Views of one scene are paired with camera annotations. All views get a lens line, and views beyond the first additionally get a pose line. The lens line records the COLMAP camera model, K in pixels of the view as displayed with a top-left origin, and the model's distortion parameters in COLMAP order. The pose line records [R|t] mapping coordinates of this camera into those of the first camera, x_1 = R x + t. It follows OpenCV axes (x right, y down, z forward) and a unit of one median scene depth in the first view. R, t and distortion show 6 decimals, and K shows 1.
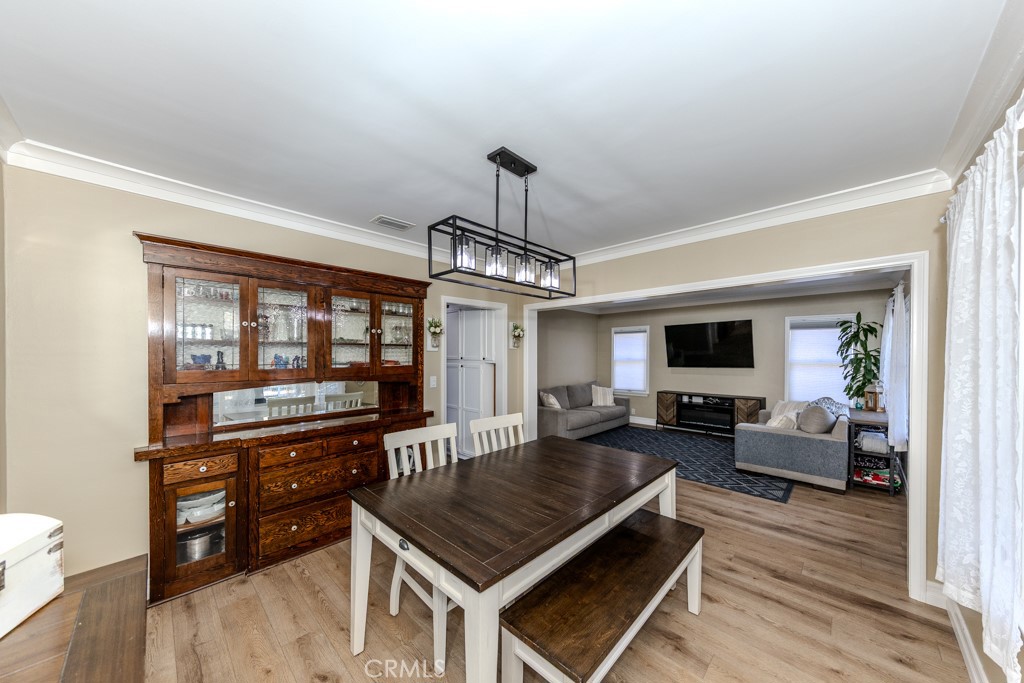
lens RADIAL K [[347.9, 0, 544.9], [0, 347.9, 356.0], [0, 0, 1]] dist [0.000062, -0.000030]
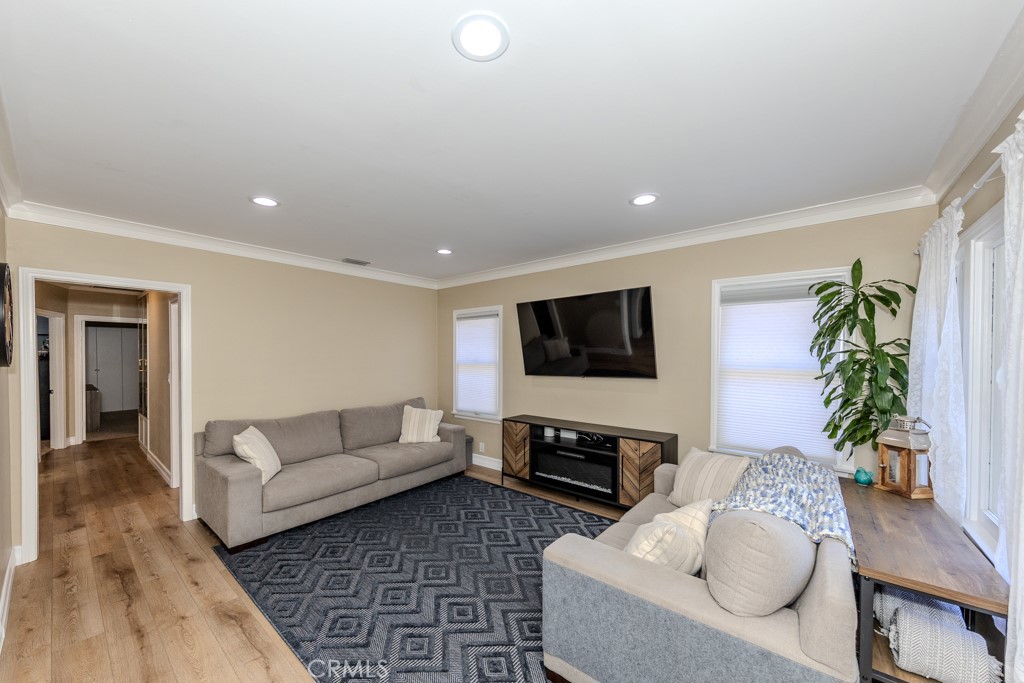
lens RADIAL K [[374.1, 0, 512.9], [0, 374.1, 358.9], [0, 0, 1]] dist [-0.000505, 0.000060]
pose [[0.999179, -0.004037, 0.040300, 0.417516], [0.003631, 0.999942, 0.010141, -0.002562], [-0.040339, -0.009986, 0.999136, 0.511052]]
